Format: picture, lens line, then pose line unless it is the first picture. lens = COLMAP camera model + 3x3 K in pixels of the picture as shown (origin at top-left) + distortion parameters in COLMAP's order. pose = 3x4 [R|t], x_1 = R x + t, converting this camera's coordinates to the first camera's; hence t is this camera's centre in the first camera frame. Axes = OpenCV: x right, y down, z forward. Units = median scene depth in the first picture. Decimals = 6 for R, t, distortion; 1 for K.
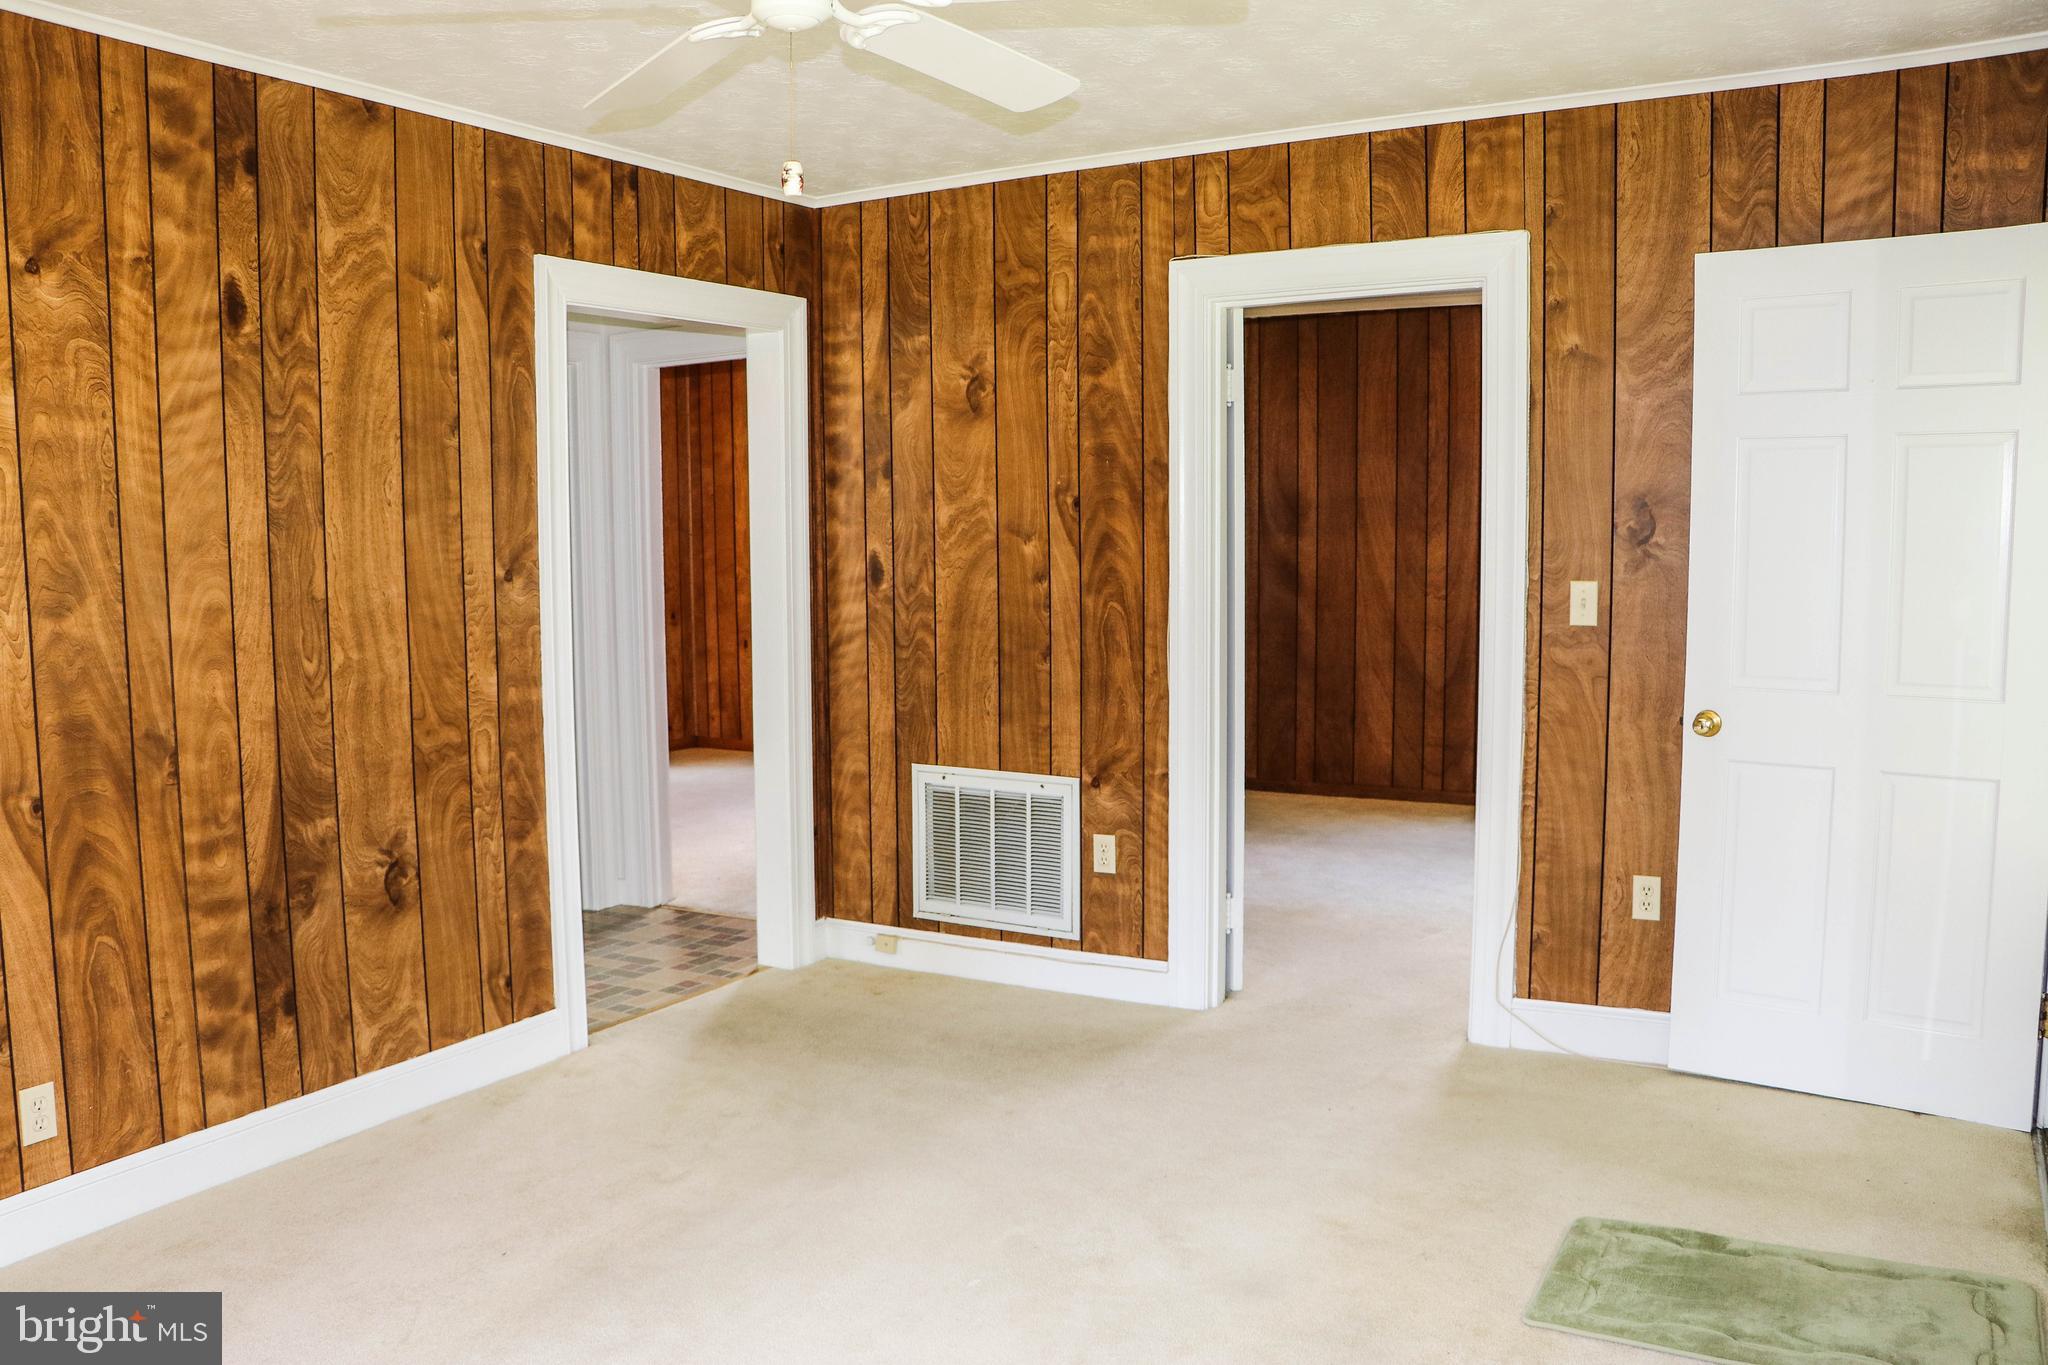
lens RADIAL K [[1680.3, 0, 1015.0], [0, 1680.3, 700.5], [0, 0, 1]] dist [-0.186372, 0.163144]
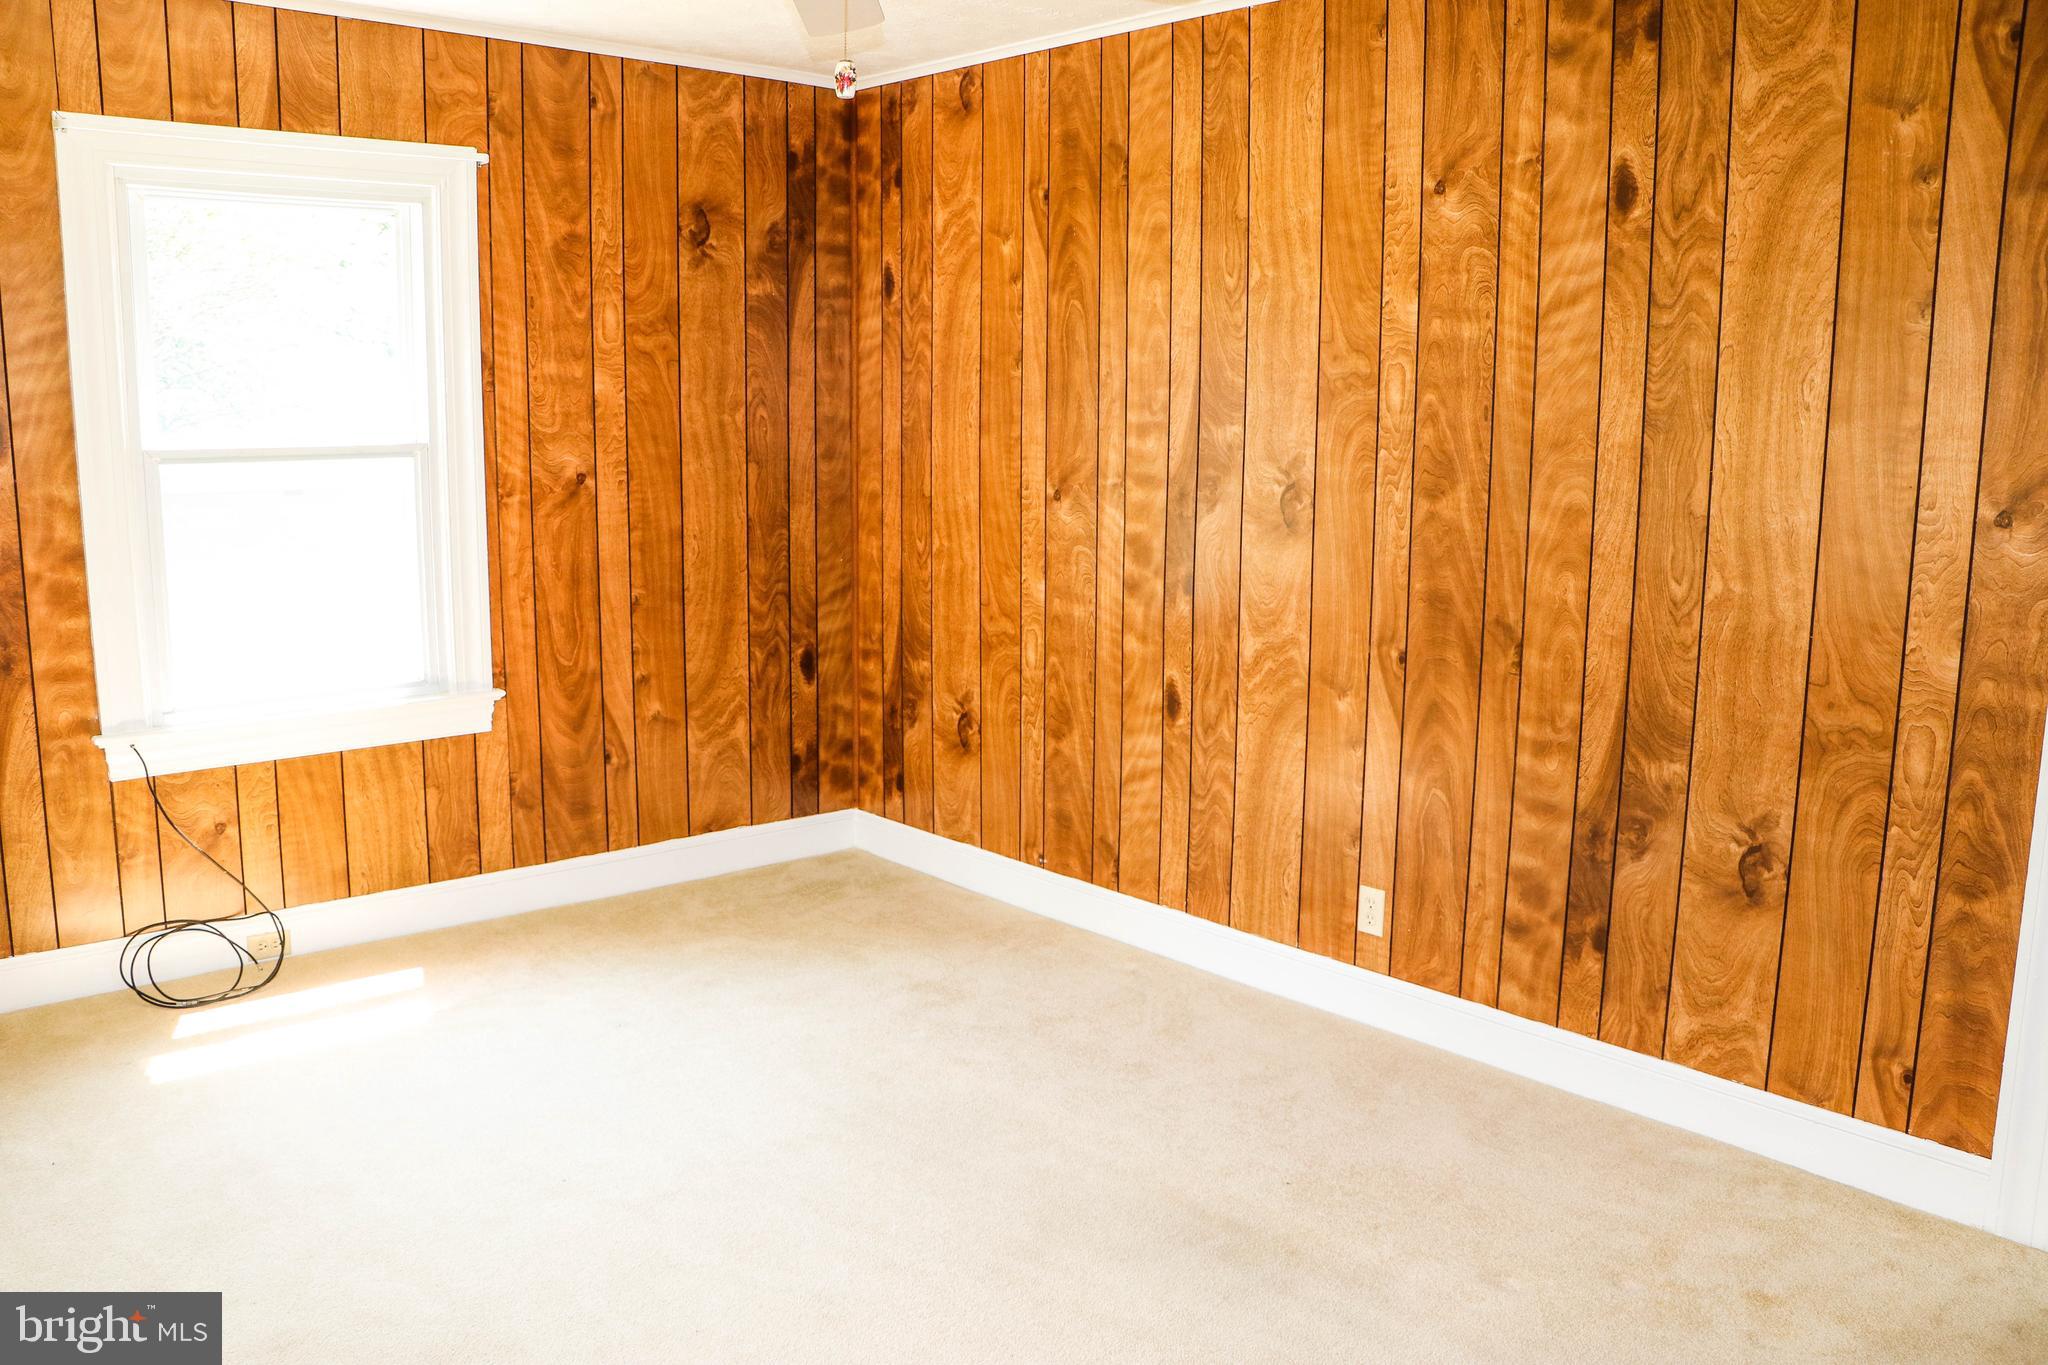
lens RADIAL K [[1680.3, 0, 1018.3], [0, 1680.3, 689.6], [0, 0, 1]] dist [-0.186372, 0.163144]
pose [[-0.322548, 0.167917, -0.931540, 0.496490], [-0.108386, 0.971114, 0.212580, -0.113029], [0.940327, 0.169533, -0.295031, 0.897012]]
